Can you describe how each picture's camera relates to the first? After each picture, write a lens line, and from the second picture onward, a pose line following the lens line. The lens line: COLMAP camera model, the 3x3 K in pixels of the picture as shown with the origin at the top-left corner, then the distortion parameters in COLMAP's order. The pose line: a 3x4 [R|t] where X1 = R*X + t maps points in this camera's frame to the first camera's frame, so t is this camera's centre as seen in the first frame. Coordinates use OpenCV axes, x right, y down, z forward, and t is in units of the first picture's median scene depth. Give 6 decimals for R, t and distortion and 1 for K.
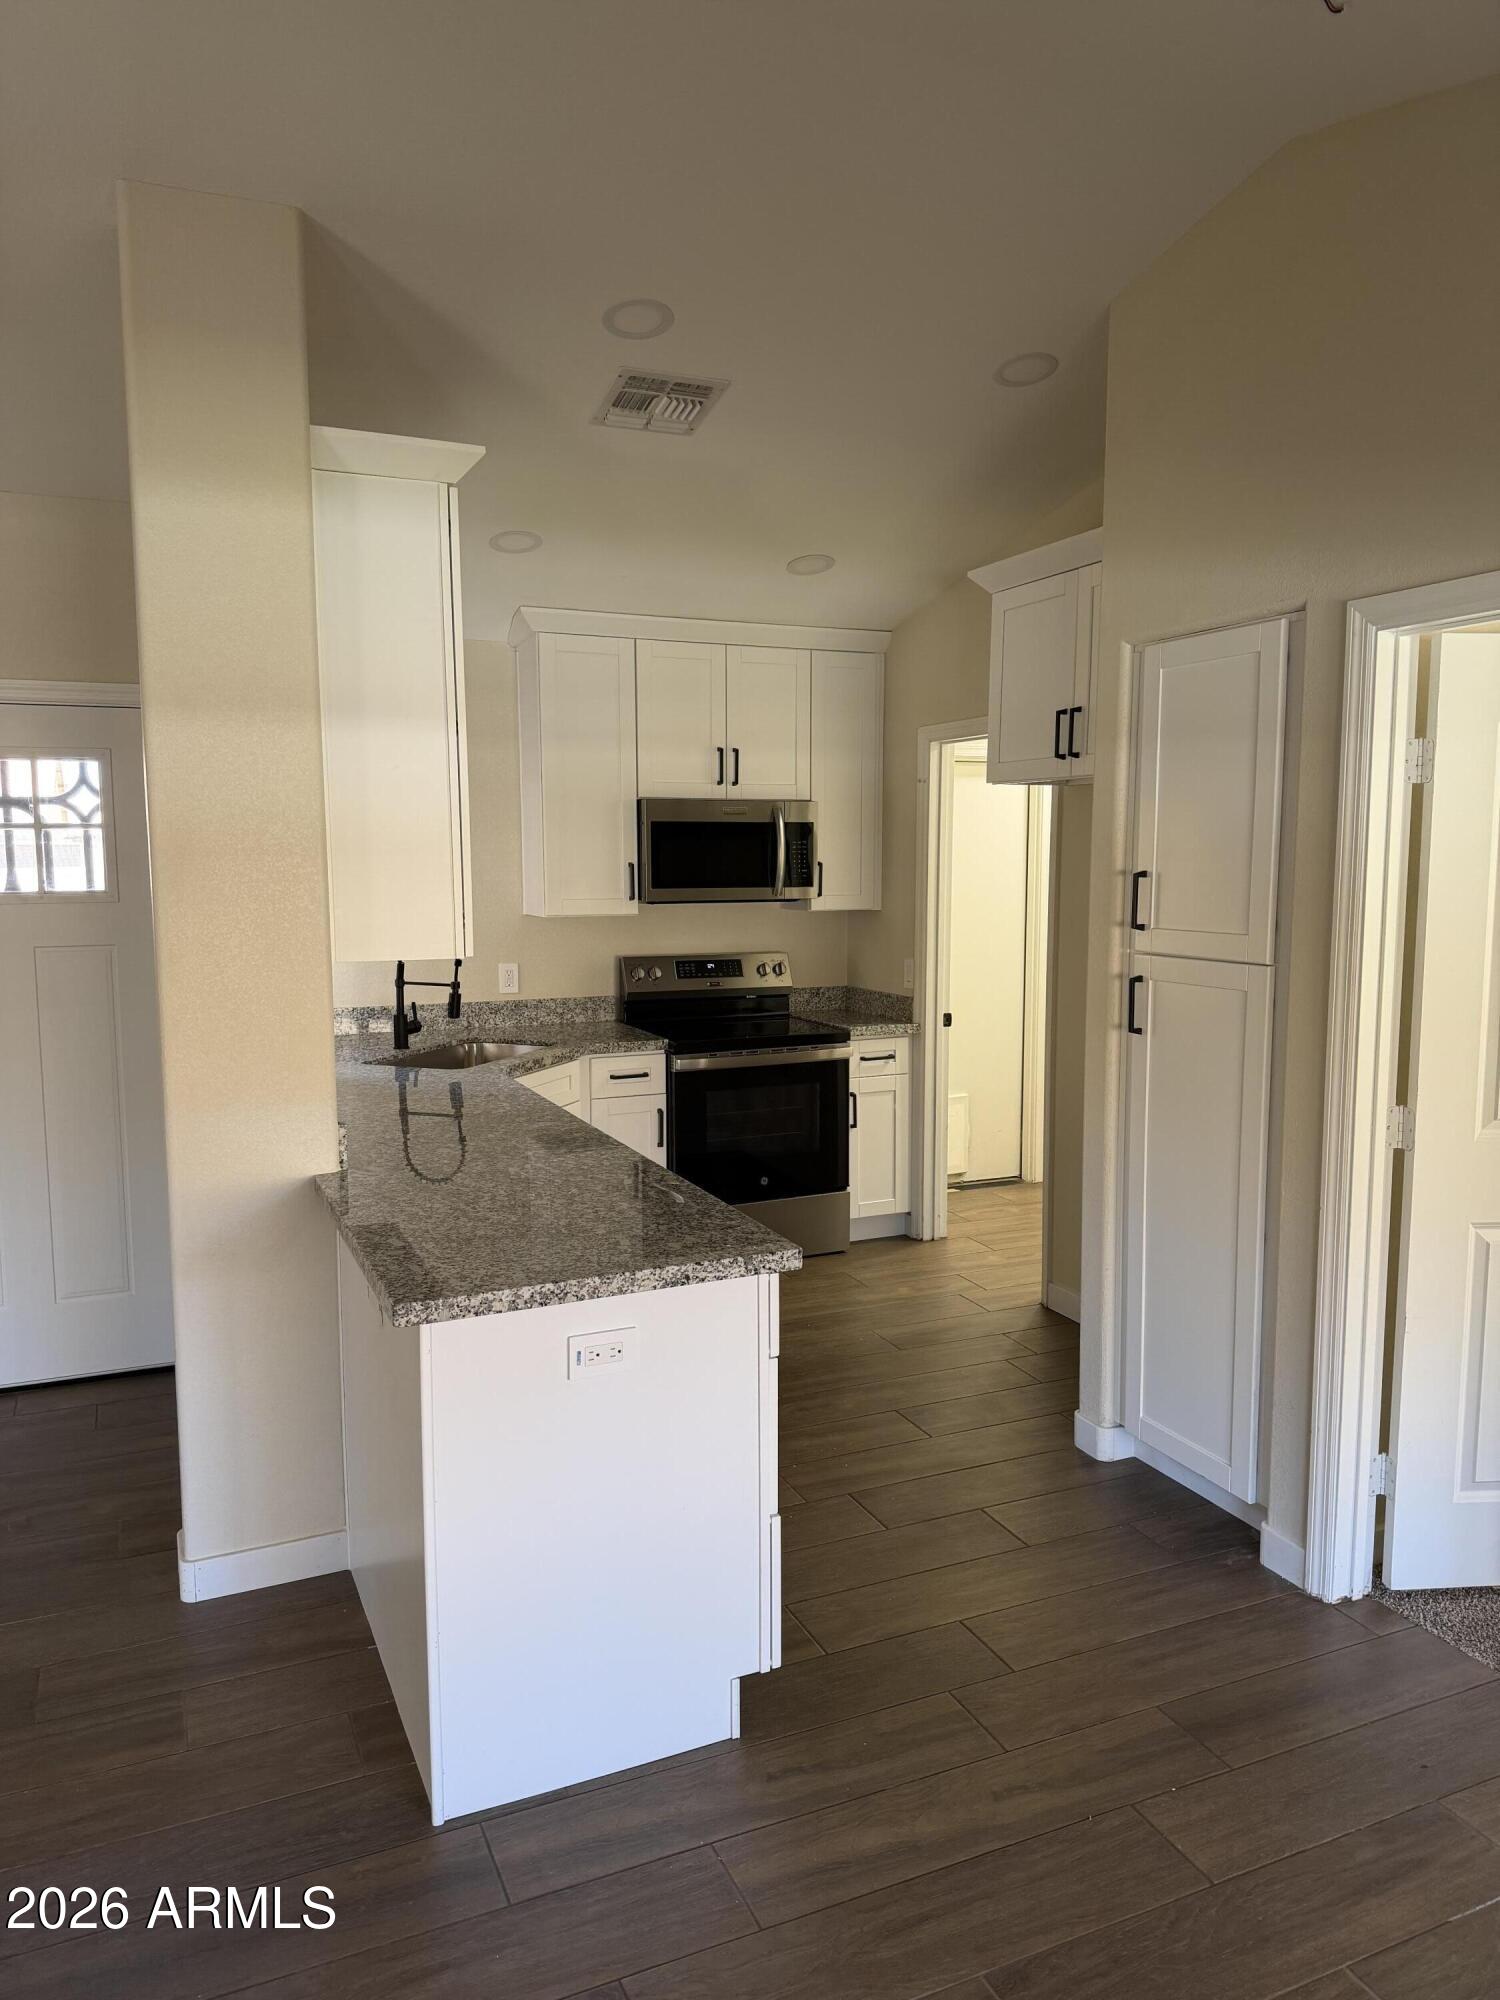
lens RADIAL K [[1385.2, 0, 750.1], [0, 1385.2, 1010.5], [0, 0, 1]] dist [0.072002, -0.020171]
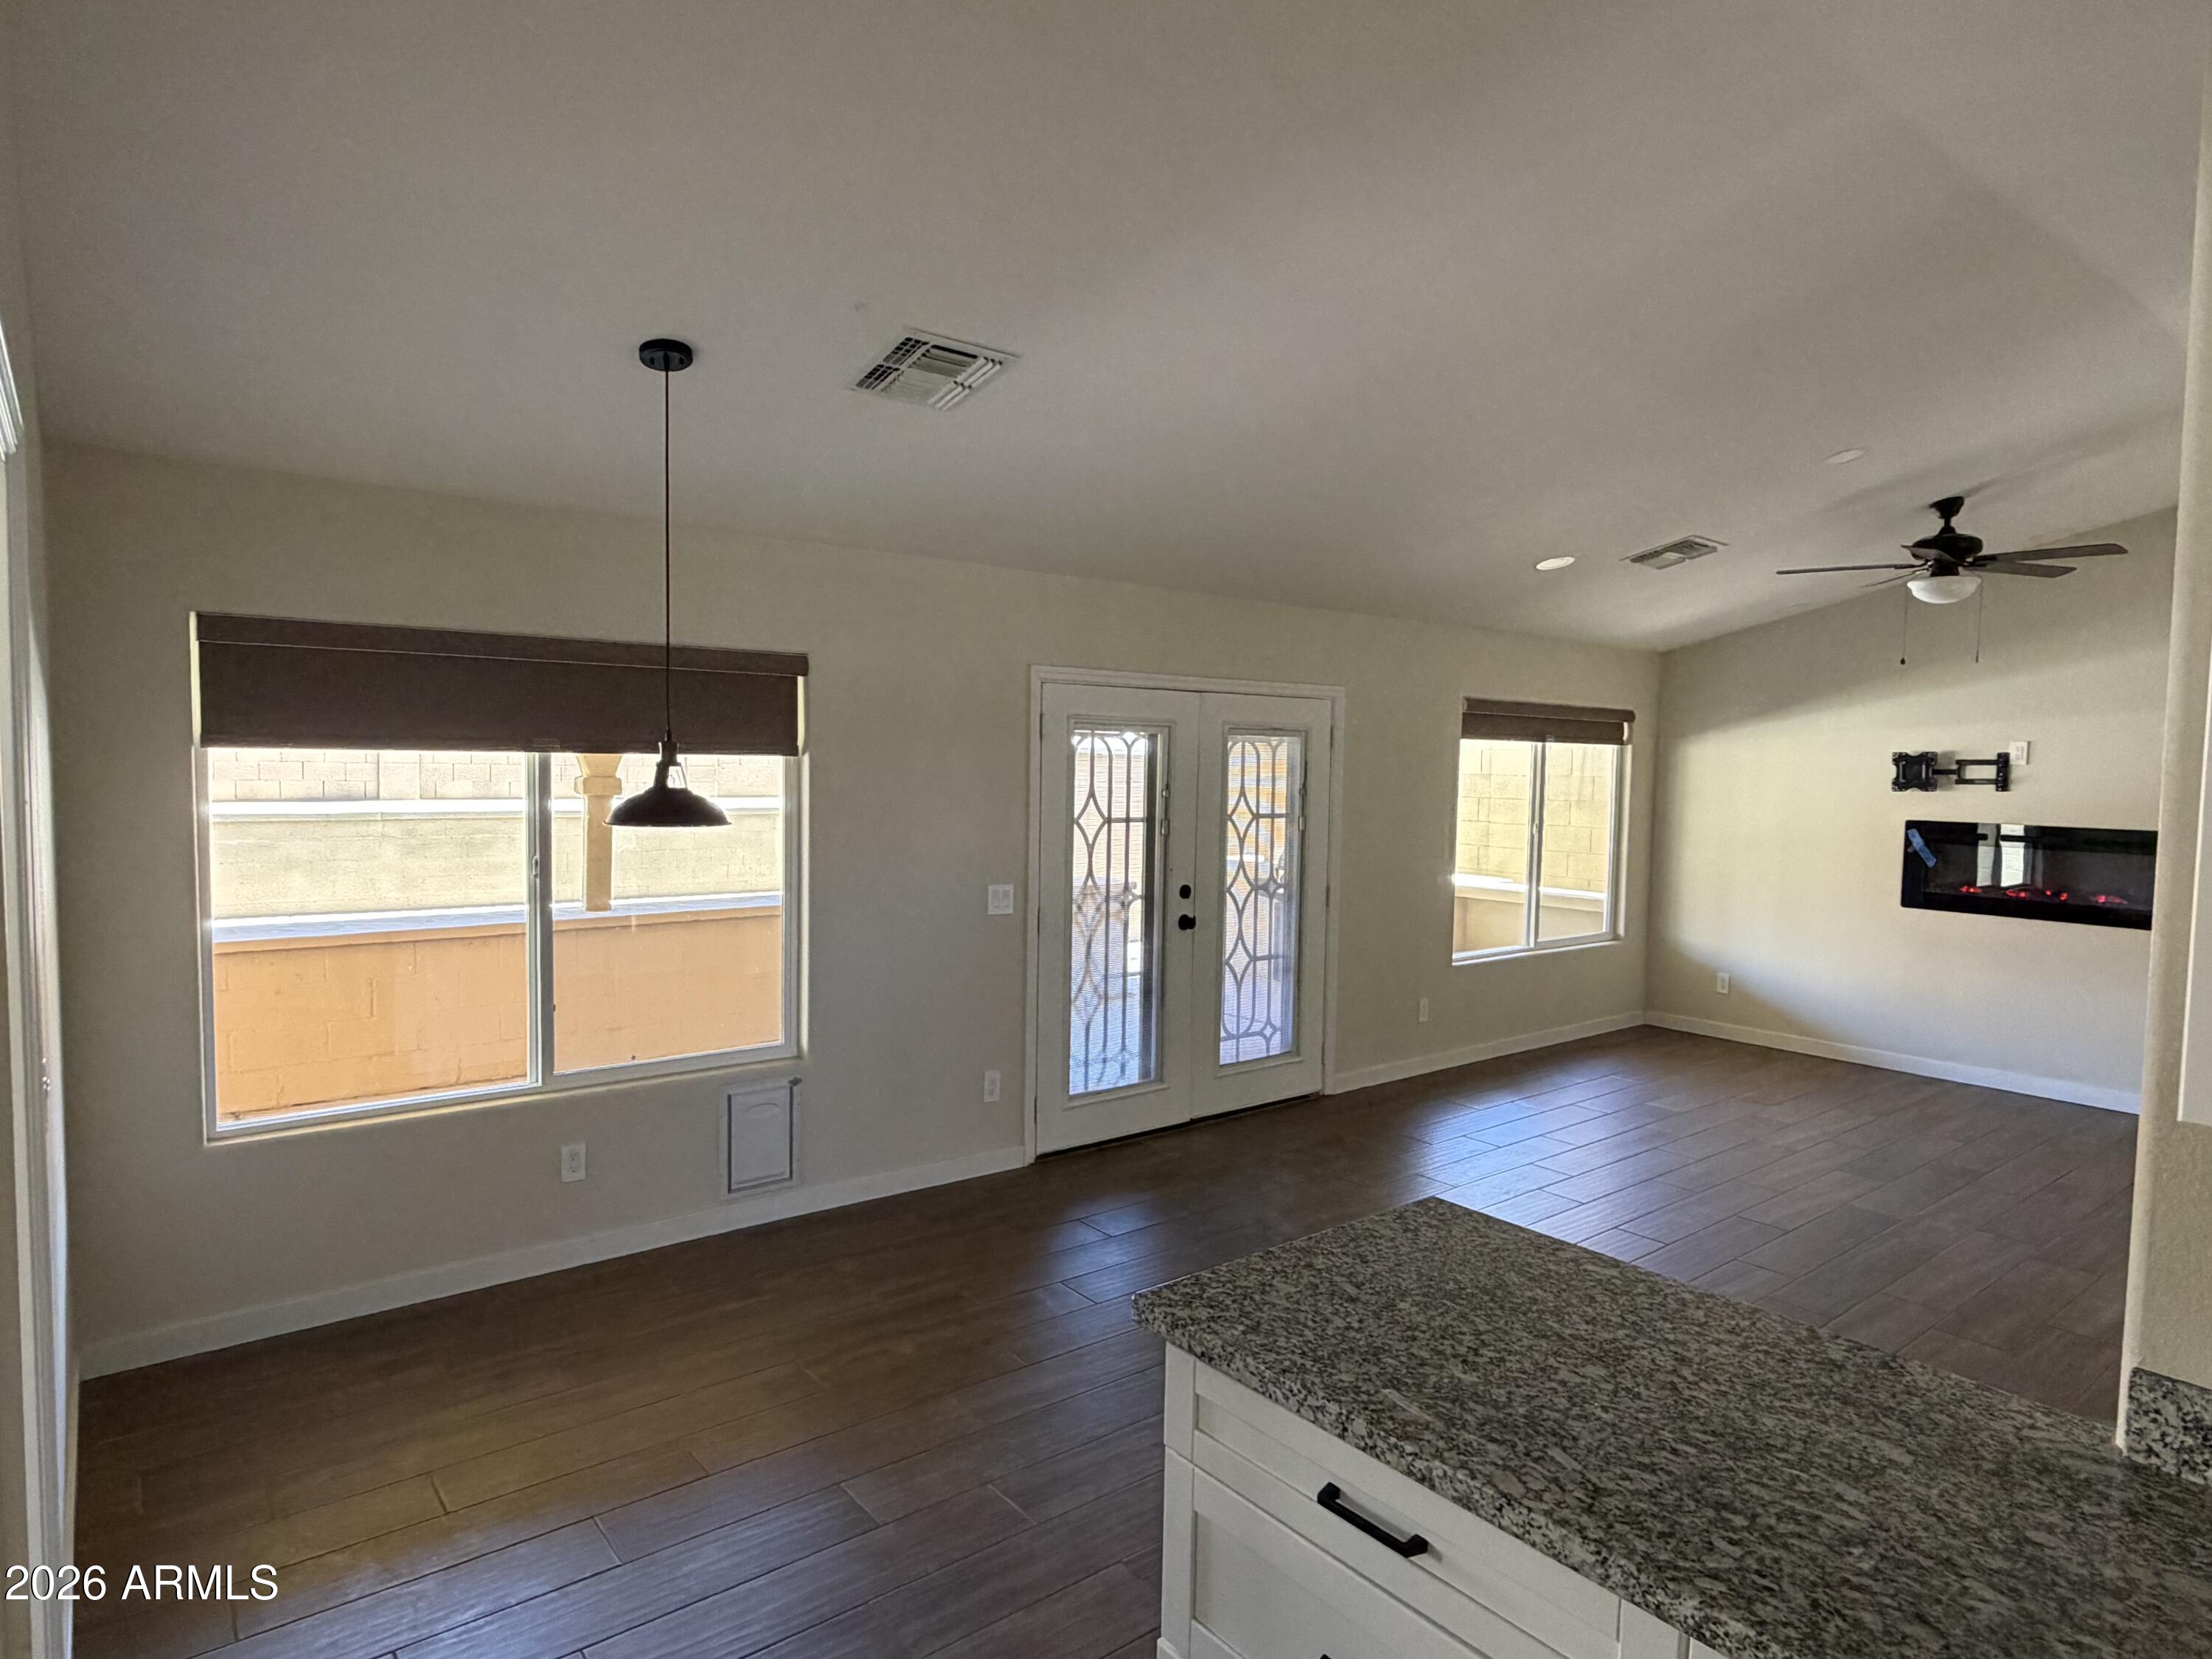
lens RADIAL K [[1276.3, 0, 1107.0], [0, 1276.3, 823.0], [0, 0, 1]] dist [-0.008644, -0.001612]
pose [[-0.965540, -0.000182, -0.260254, 0.224583], [-0.045433, 0.984763, 0.167865, -0.205224], [0.256258, 0.173904, -0.950836, 1.514515]]
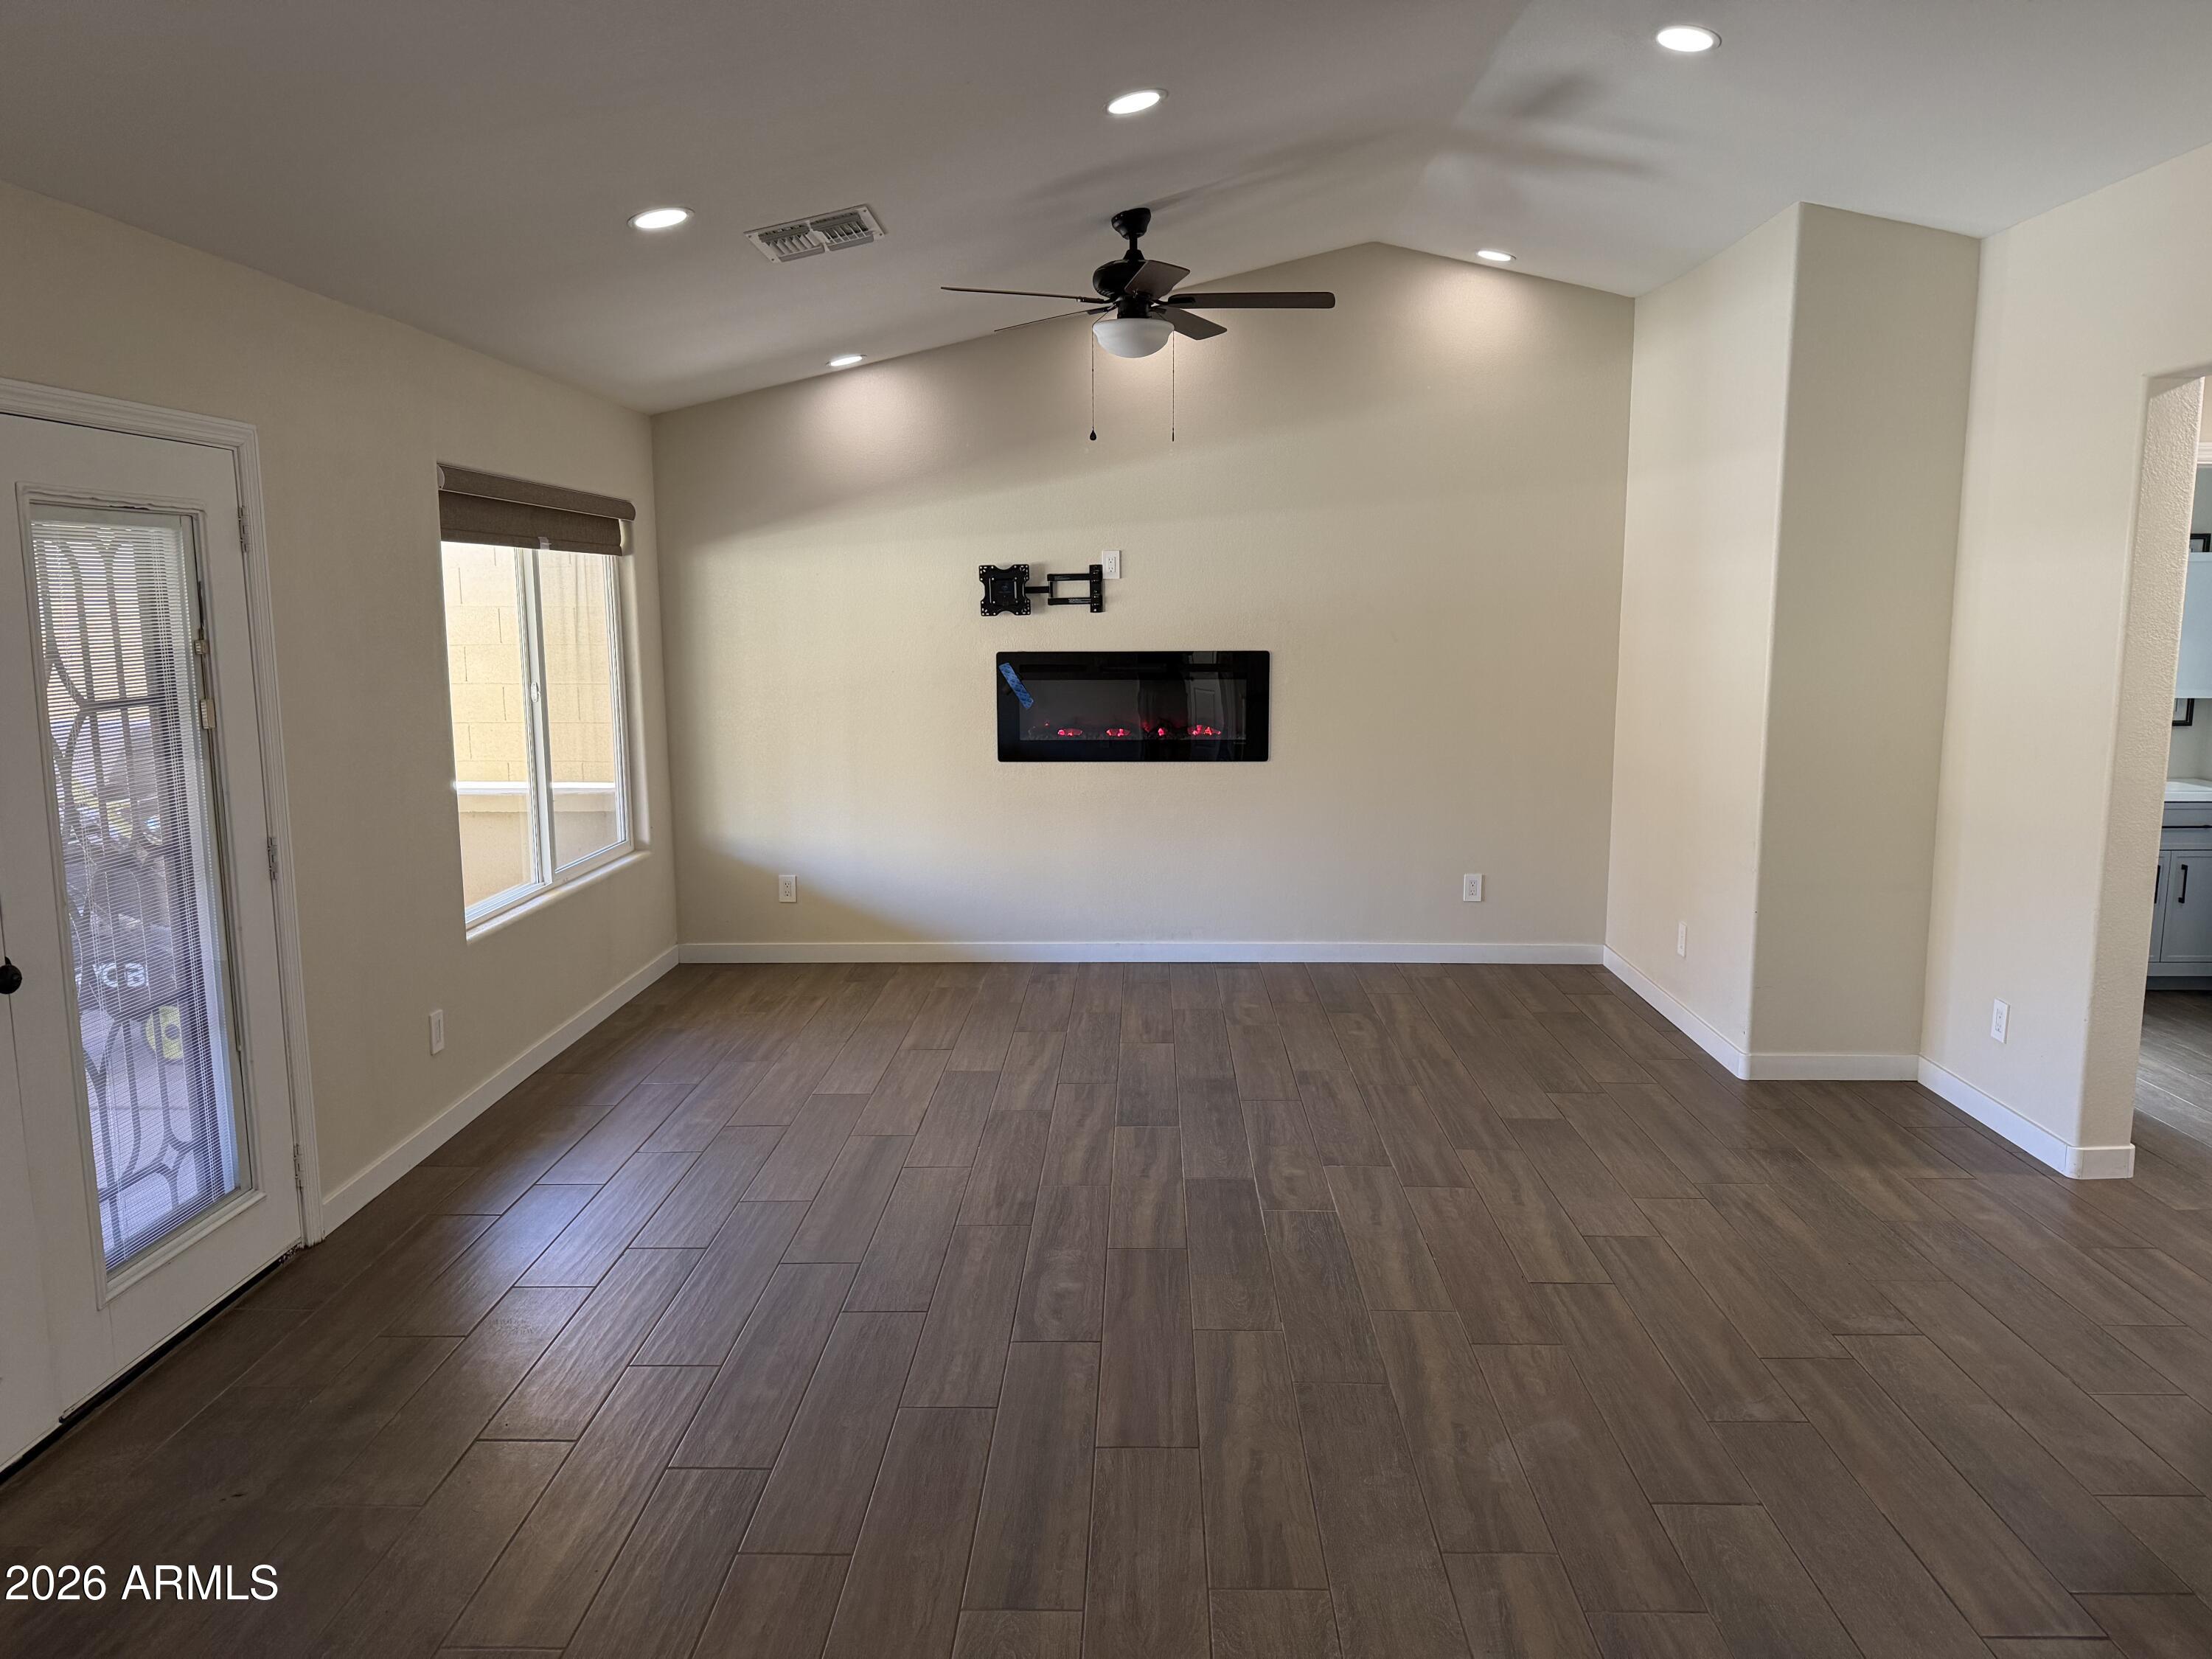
lens RADIAL K [[1532.0, 0, 1108.6], [0, 1532.0, 856.9], [0, 0, 1]] dist [0.072002, -0.020171]
pose [[-0.426796, 0.155366, -0.890902, 0.160969], [-0.103913, 0.970182, 0.218972, -0.088781], [0.898358, 0.186033, -0.397925, 0.659855]]
